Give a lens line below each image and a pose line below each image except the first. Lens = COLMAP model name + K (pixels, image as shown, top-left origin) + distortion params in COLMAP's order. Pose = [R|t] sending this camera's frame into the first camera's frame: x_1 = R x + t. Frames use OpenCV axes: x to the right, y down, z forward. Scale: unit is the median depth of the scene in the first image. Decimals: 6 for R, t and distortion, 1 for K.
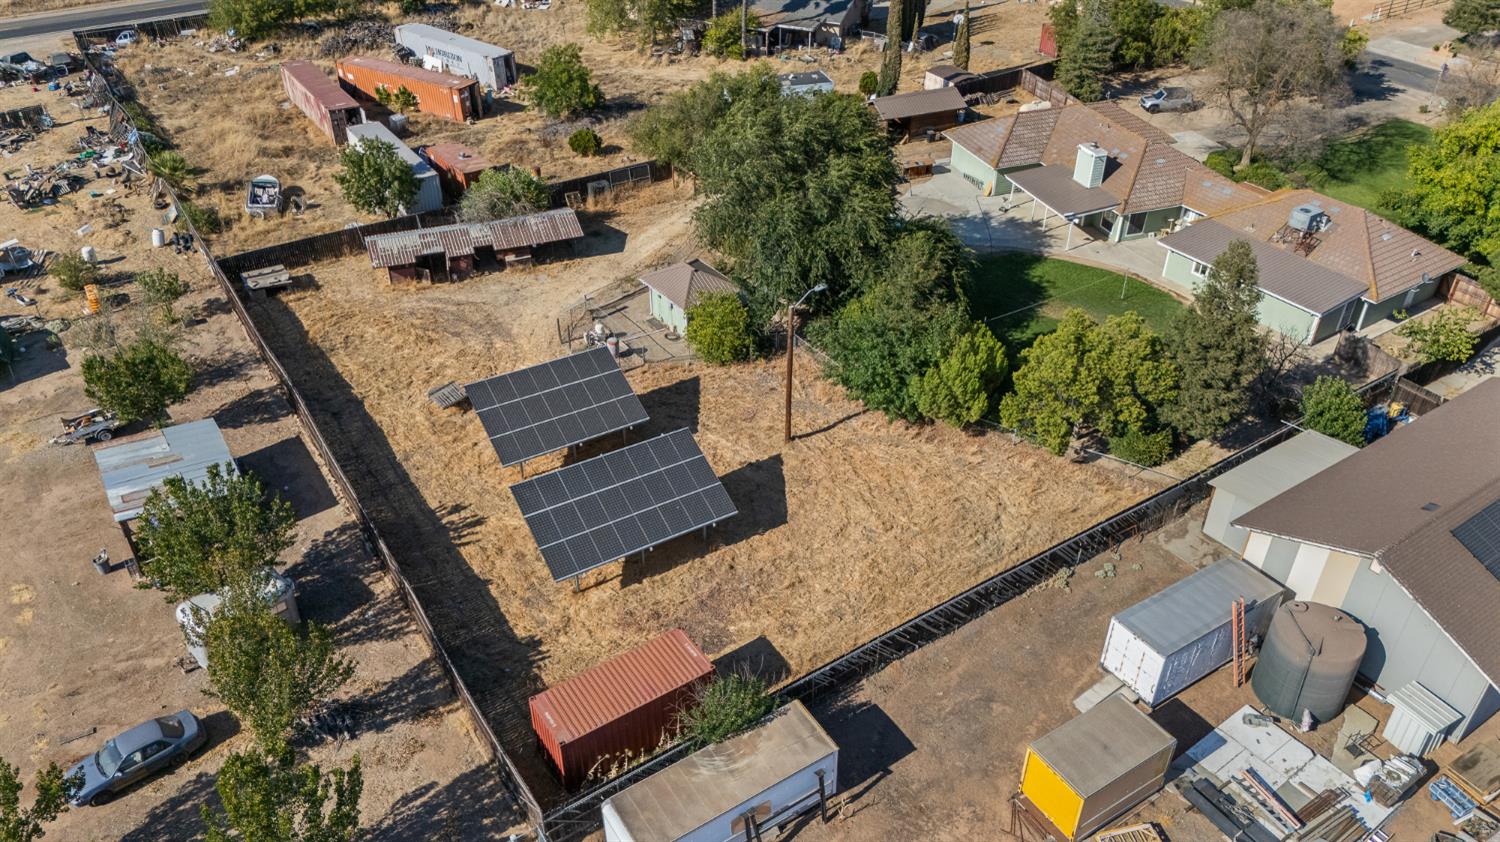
lens RADIAL K [[1103.7, 0, 774.6], [0, 1103.7, 428.2], [0, 0, 1]] dist [0.057319, -0.049804]
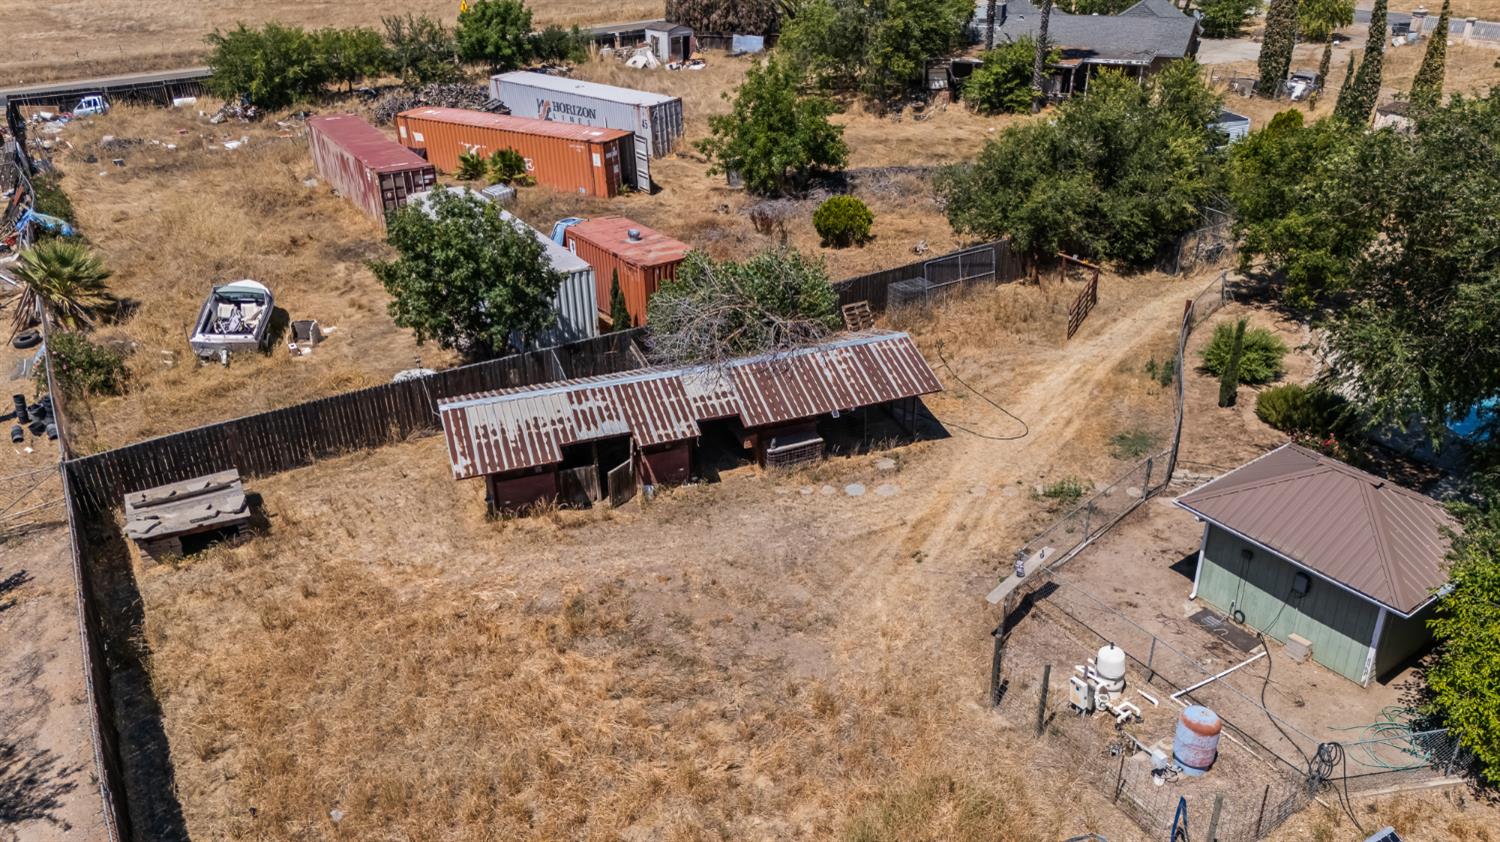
lens RADIAL K [[1103.7, 0, 774.6], [0, 1103.7, 428.2], [0, 0, 1]] dist [0.057319, -0.049804]
pose [[0.999064, -0.007771, -0.042541, -0.182291], [0.001913, 0.990701, -0.136044, -0.084908], [0.043203, 0.135836, 0.989789, 0.483744]]
